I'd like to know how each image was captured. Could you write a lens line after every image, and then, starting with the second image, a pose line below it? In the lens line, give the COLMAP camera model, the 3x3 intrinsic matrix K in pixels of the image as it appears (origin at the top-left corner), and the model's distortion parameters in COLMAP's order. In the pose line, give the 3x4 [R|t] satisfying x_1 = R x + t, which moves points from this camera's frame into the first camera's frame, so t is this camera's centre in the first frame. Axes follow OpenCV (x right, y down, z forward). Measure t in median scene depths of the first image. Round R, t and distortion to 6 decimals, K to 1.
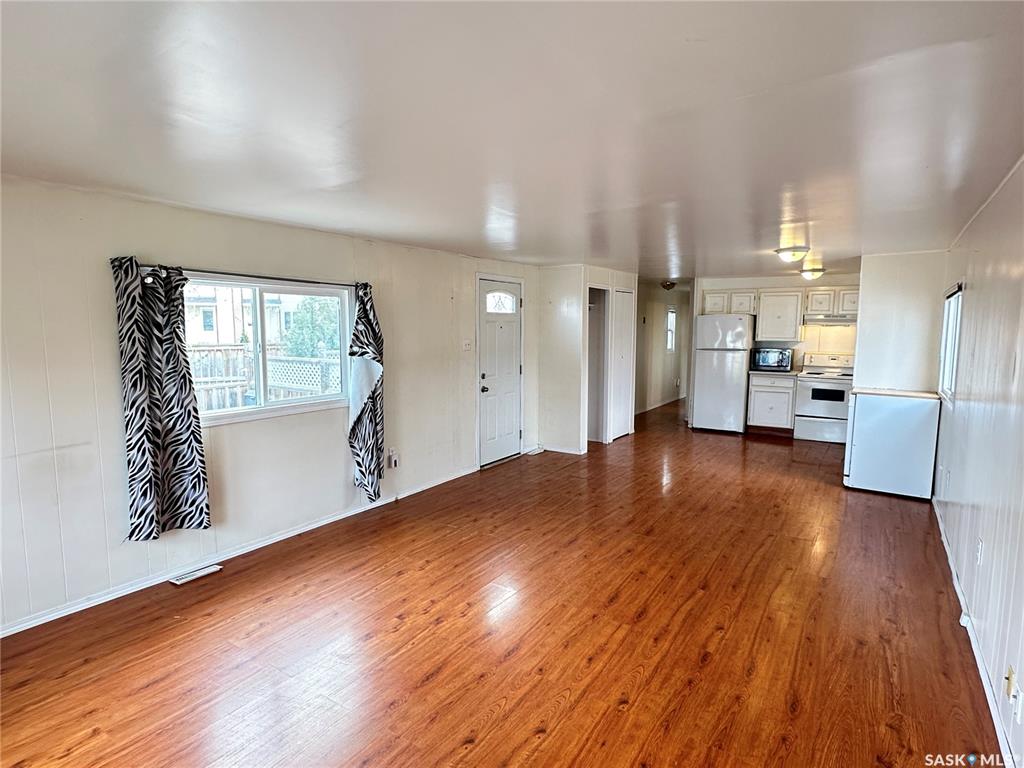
lens RADIAL K [[552.8, 0, 508.9], [0, 552.8, 388.8], [0, 0, 1]] dist [-0.004638, 0.000361]
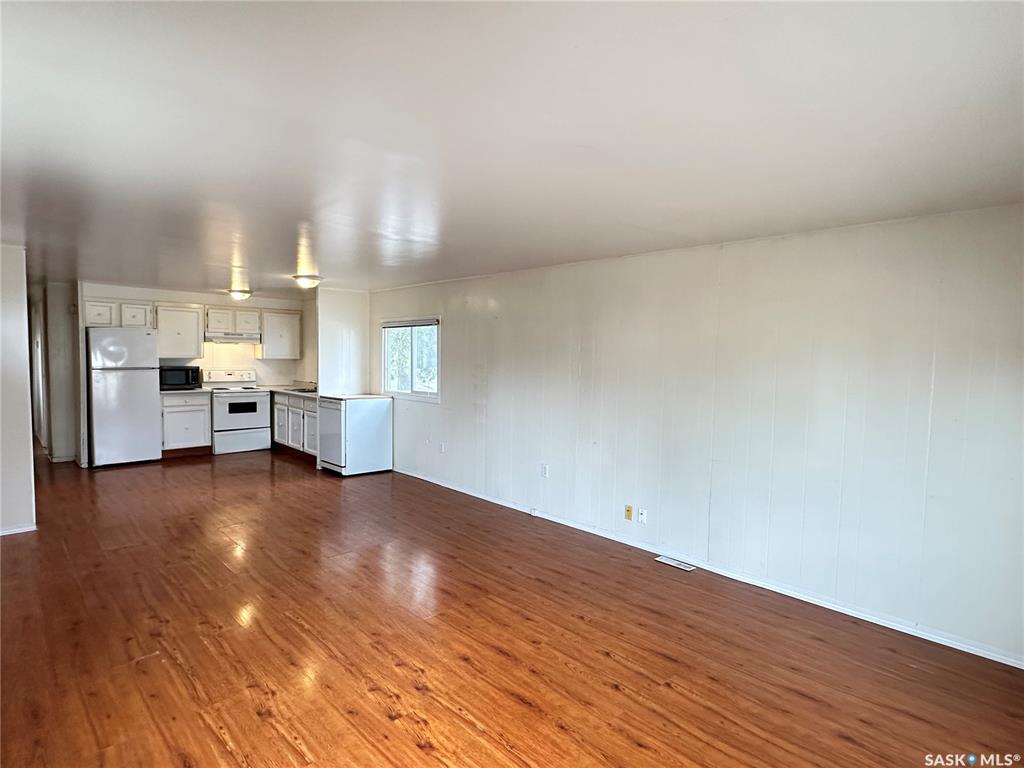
lens RADIAL K [[552.8, 0, 512.8], [0, 552.8, 388.4], [0, 0, 1]] dist [-0.004638, 0.000361]
pose [[0.215064, -0.064168, 0.974489, -0.437290], [0.090597, 0.994847, 0.045515, -0.033800], [-0.972389, 0.078497, 0.219770, 0.309045]]
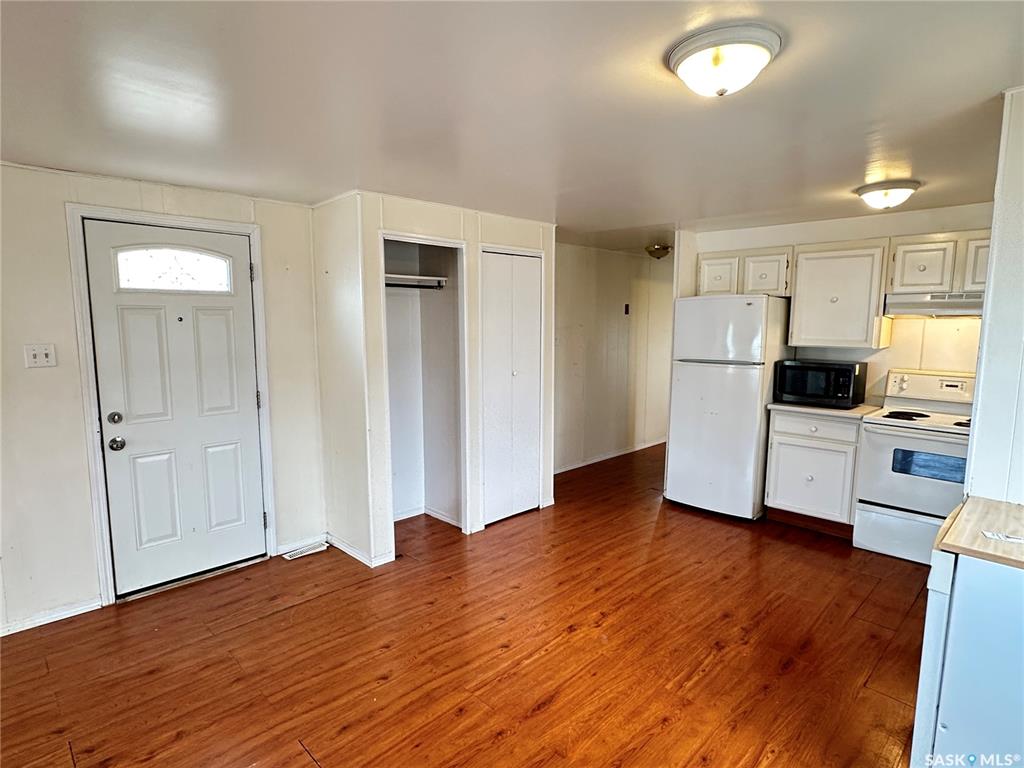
lens RADIAL K [[552.8, 0, 510.1], [0, 552.8, 387.6], [0, 0, 1]] dist [-0.004638, 0.000361]
pose [[0.979881, 0.024582, -0.198061, 0.398268], [-0.022836, 0.999678, 0.011093, -0.063815], [0.198270, -0.006347, 0.980127, 0.588371]]
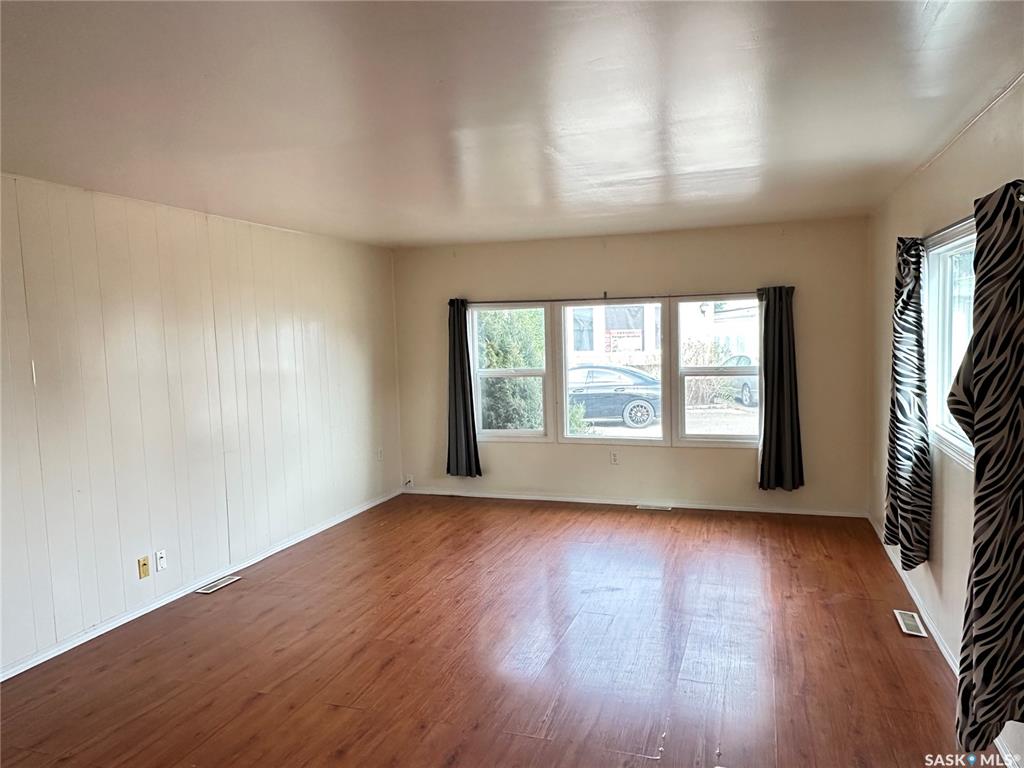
lens RADIAL K [[724.2, 0, 520.9], [0, 724.2, 394.3], [0, 0, 1]] dist [0.045740, -0.041103]
pose [[-0.961687, 0.048461, -0.269831, 0.141016], [-0.004160, 0.981560, 0.191111, -0.109168], [0.274117, 0.184912, -0.943752, 1.036281]]
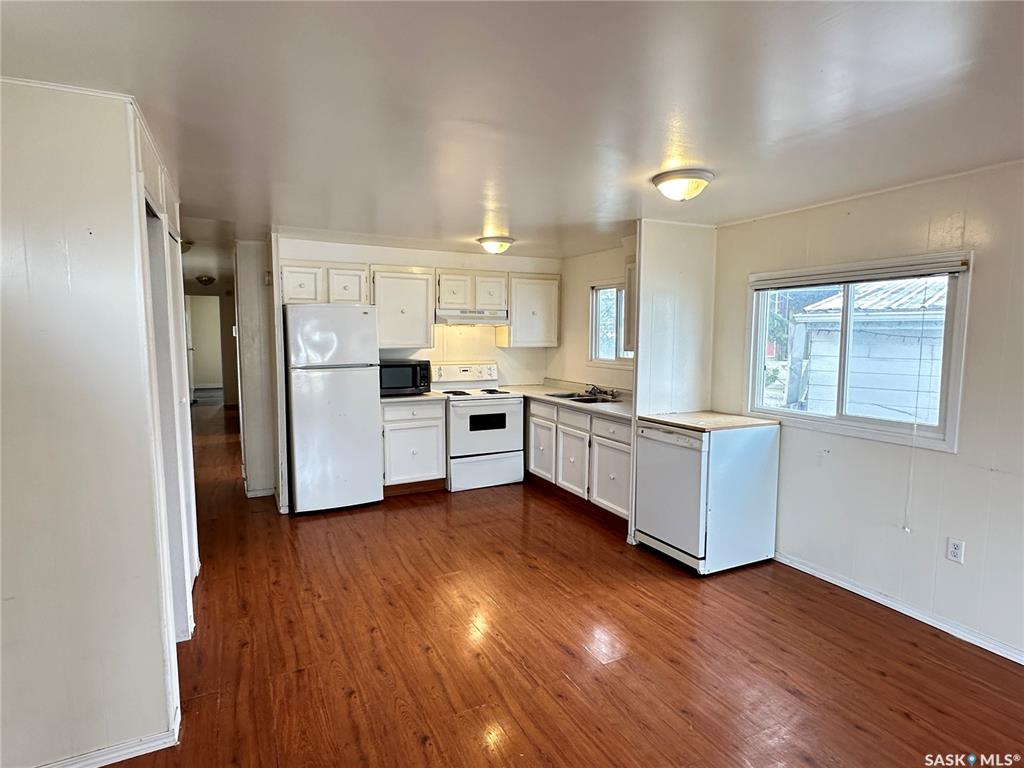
lens RADIAL K [[552.8, 0, 511.0], [0, 552.8, 389.6], [0, 0, 1]] dist [-0.004638, 0.000361]
pose [[0.486691, -0.095311, 0.868359, -0.029322], [0.095396, 0.993884, 0.055621, -0.083124], [-0.868350, 0.055768, 0.492807, 0.765369]]
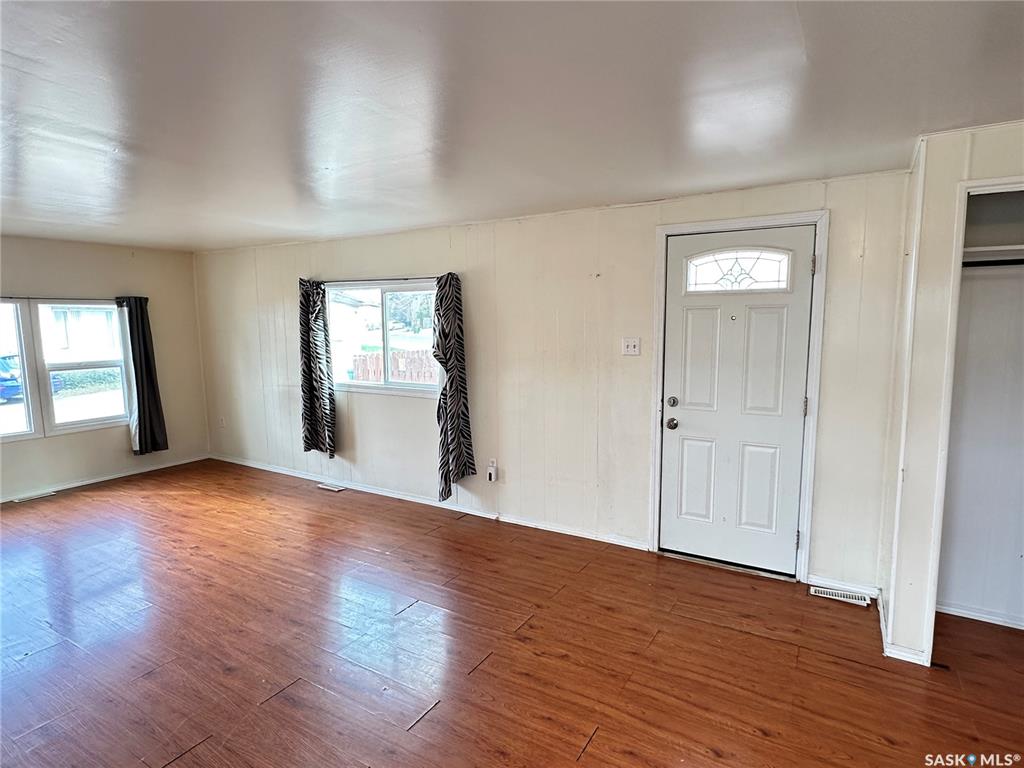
lens RADIAL K [[552.8, 0, 512.7], [0, 552.8, 386.4], [0, 0, 1]] dist [-0.004638, 0.000361]
pose [[0.051834, 0.118110, -0.991647, 0.527031], [-0.103339, 0.988285, 0.112308, -0.087471], [0.993295, 0.096654, 0.063433, 0.794476]]
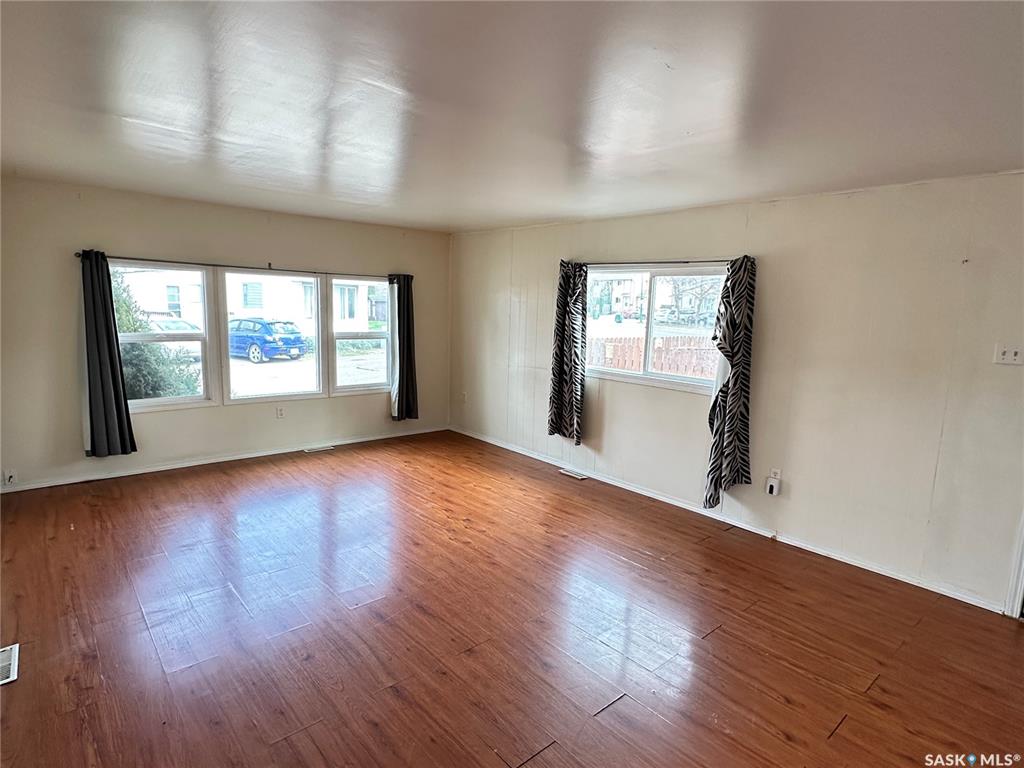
lens RADIAL K [[552.8, 0, 512.8], [0, 552.8, 387.1], [0, 0, 1]] dist [-0.004638, 0.000361]
pose [[-0.257012, 0.134912, -0.956945, 0.491174], [-0.140352, 0.974499, 0.175082, -0.070883], [0.956162, 0.179307, -0.231523, 0.665529]]
